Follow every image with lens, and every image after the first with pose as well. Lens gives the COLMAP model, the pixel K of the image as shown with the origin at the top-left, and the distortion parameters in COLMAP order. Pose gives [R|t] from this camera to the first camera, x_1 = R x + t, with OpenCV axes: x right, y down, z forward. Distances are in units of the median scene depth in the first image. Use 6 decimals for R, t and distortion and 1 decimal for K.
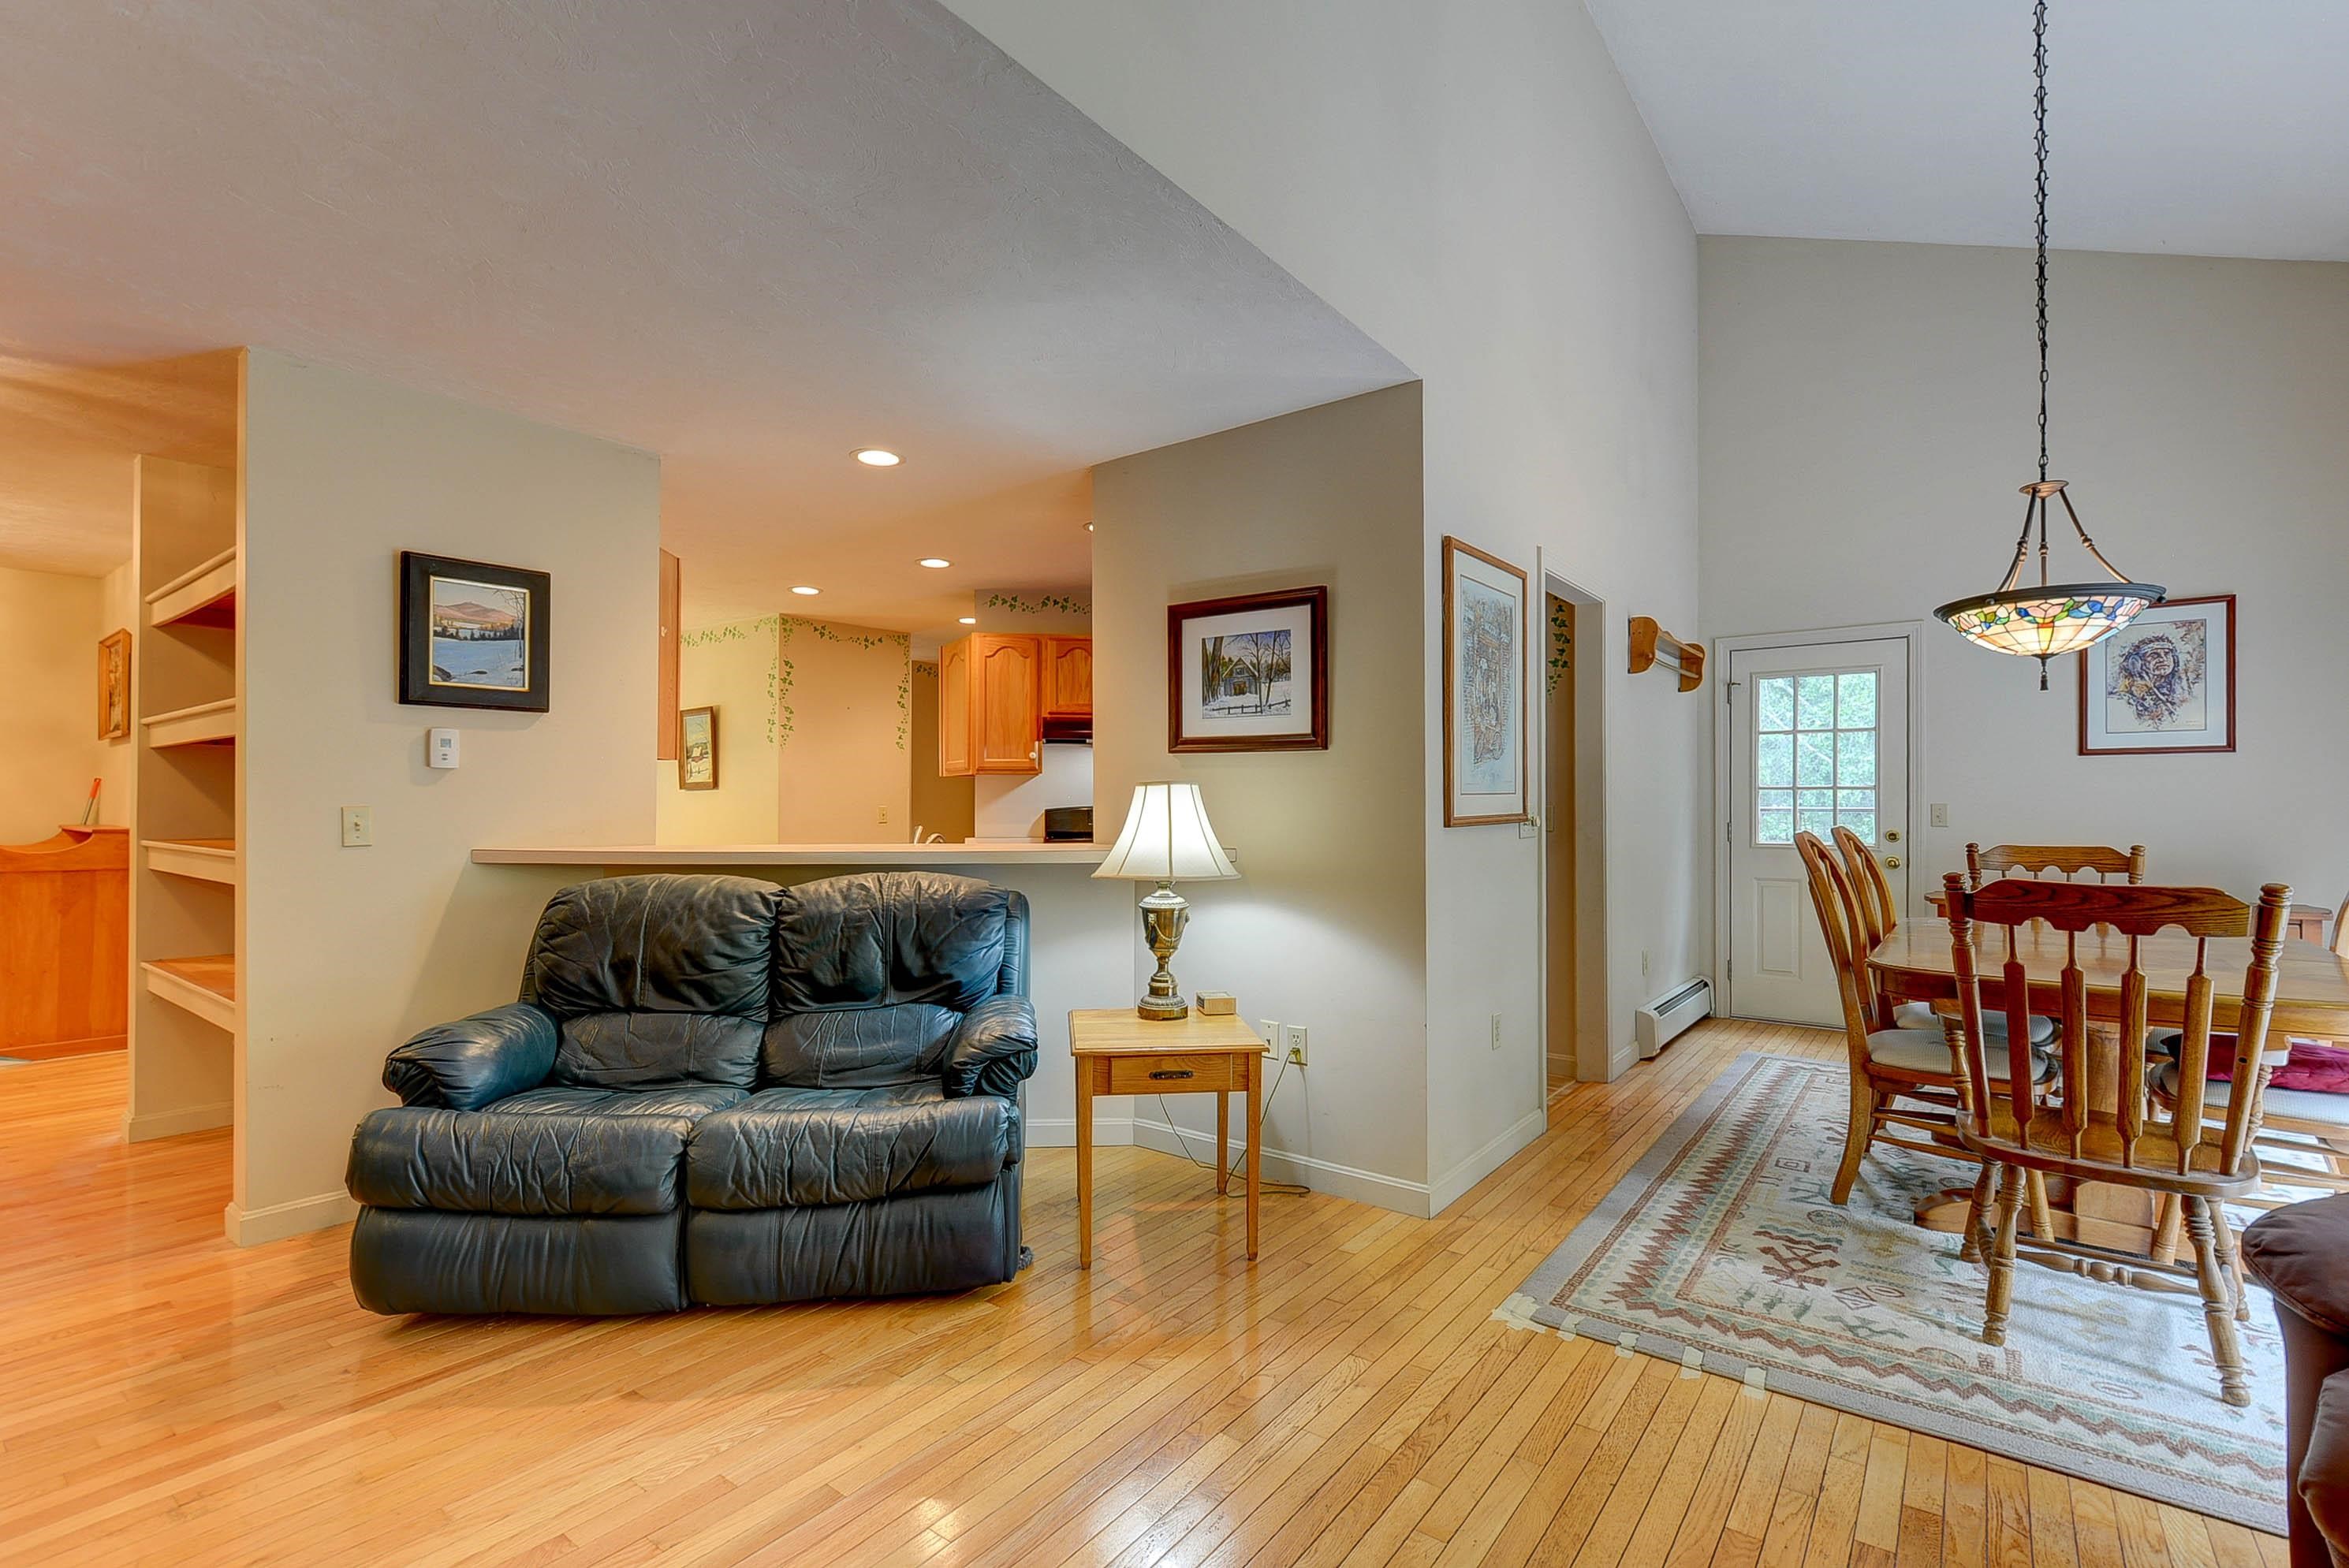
lens RADIAL K [[1058.0, 0, 1169.4], [0, 1058.0, 796.4], [0, 0, 1]] dist [0.000368, -0.000840]
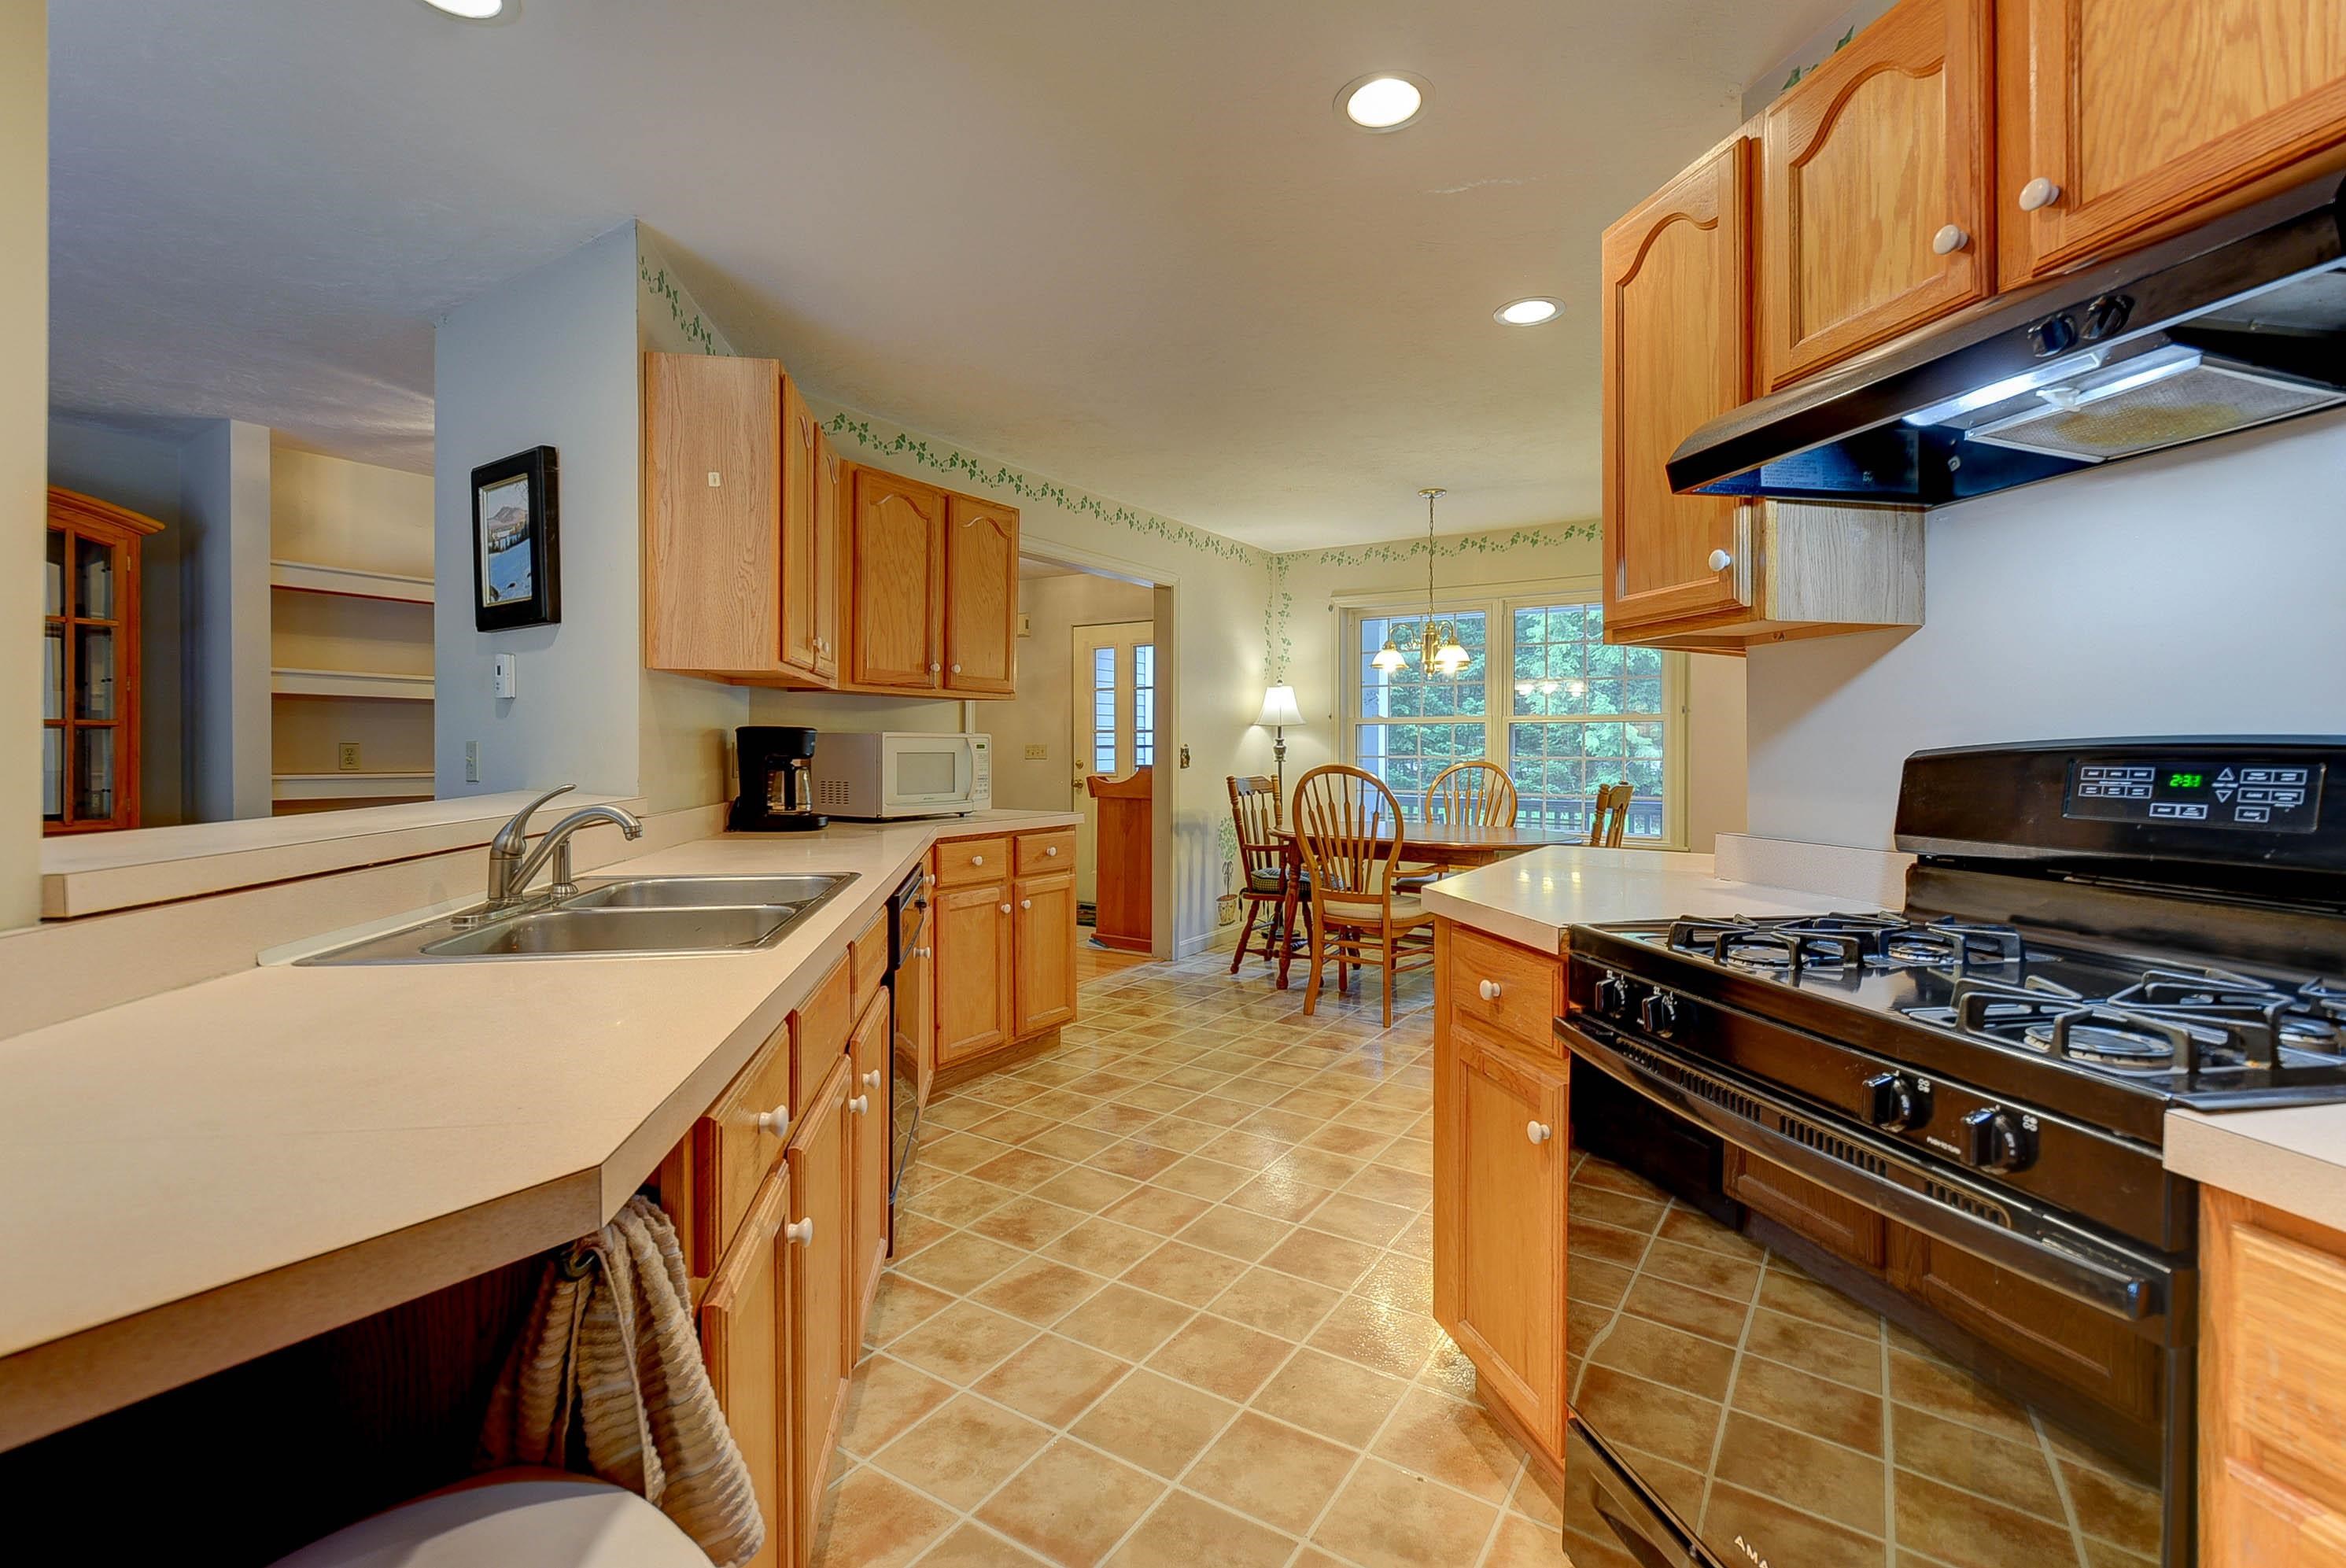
lens RADIAL K [[1047.2, 0, 1194.8], [0, 1047.2, 744.9], [0, 0, 1]] dist [0.002394, -0.005424]
pose [[0.099342, -0.003058, -0.995049, 0.241810], [0.005705, 0.999981, -0.002504, 0.017262], [0.995037, -0.005428, 0.099358, 1.437063]]
